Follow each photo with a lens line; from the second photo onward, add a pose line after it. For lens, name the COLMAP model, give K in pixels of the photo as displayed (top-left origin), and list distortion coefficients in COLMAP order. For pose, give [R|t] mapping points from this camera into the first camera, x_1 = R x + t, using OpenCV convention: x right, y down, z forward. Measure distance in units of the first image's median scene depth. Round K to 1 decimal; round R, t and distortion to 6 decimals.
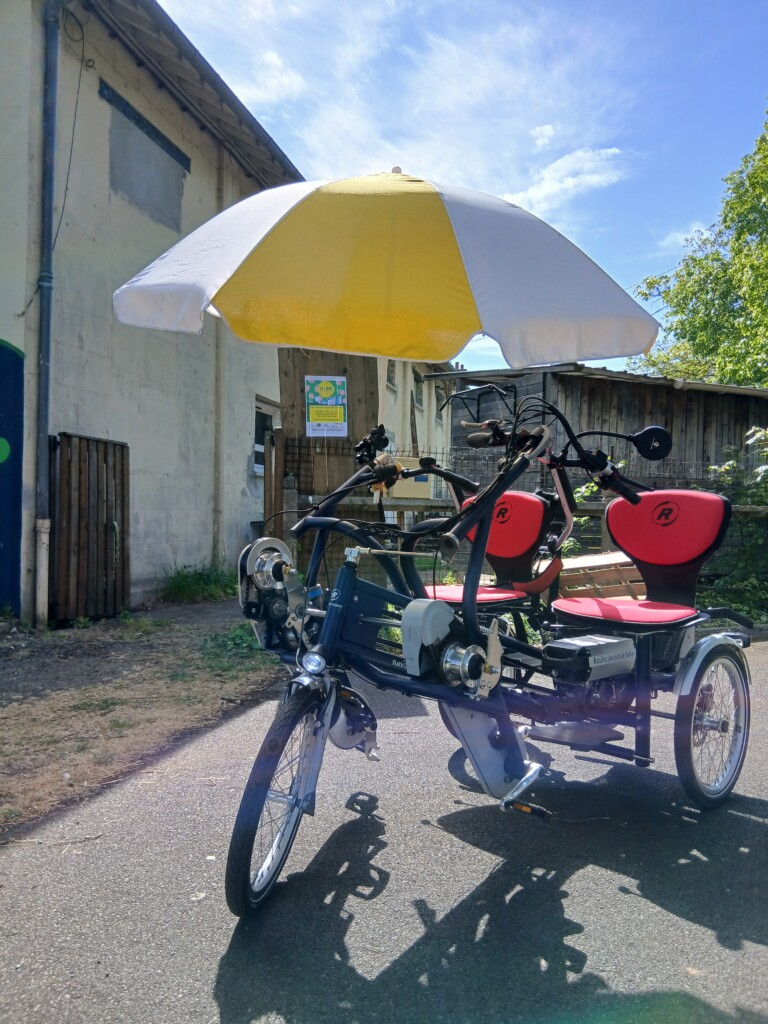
lens RADIAL K [[783.4, 0, 387.7], [0, 783.4, 490.1], [0, 0, 1]] dist [0.002595, -0.008617]
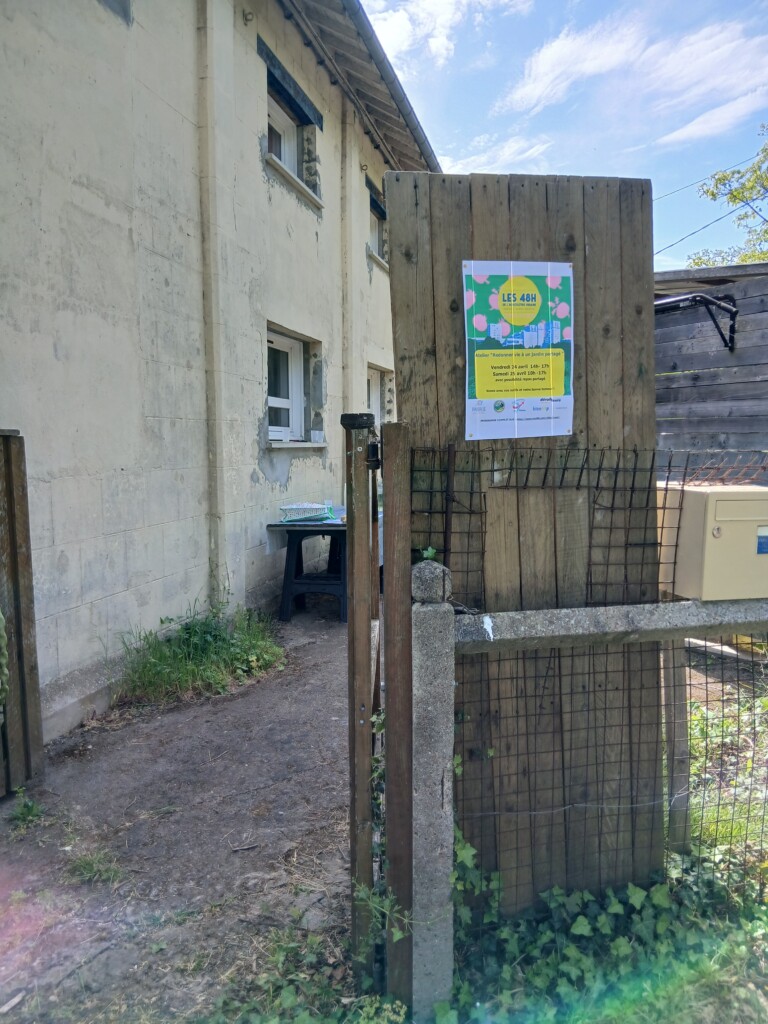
lens RADIAL K [[783.4, 0, 387.7], [0, 783.4, 490.1], [0, 0, 1]] dist [0.002595, -0.008617]
pose [[0.999853, -0.016429, 0.004940, -0.102467], [0.015899, 0.995549, 0.092891, -0.057579], [-0.006444, -0.092799, 0.995664, 0.474583]]
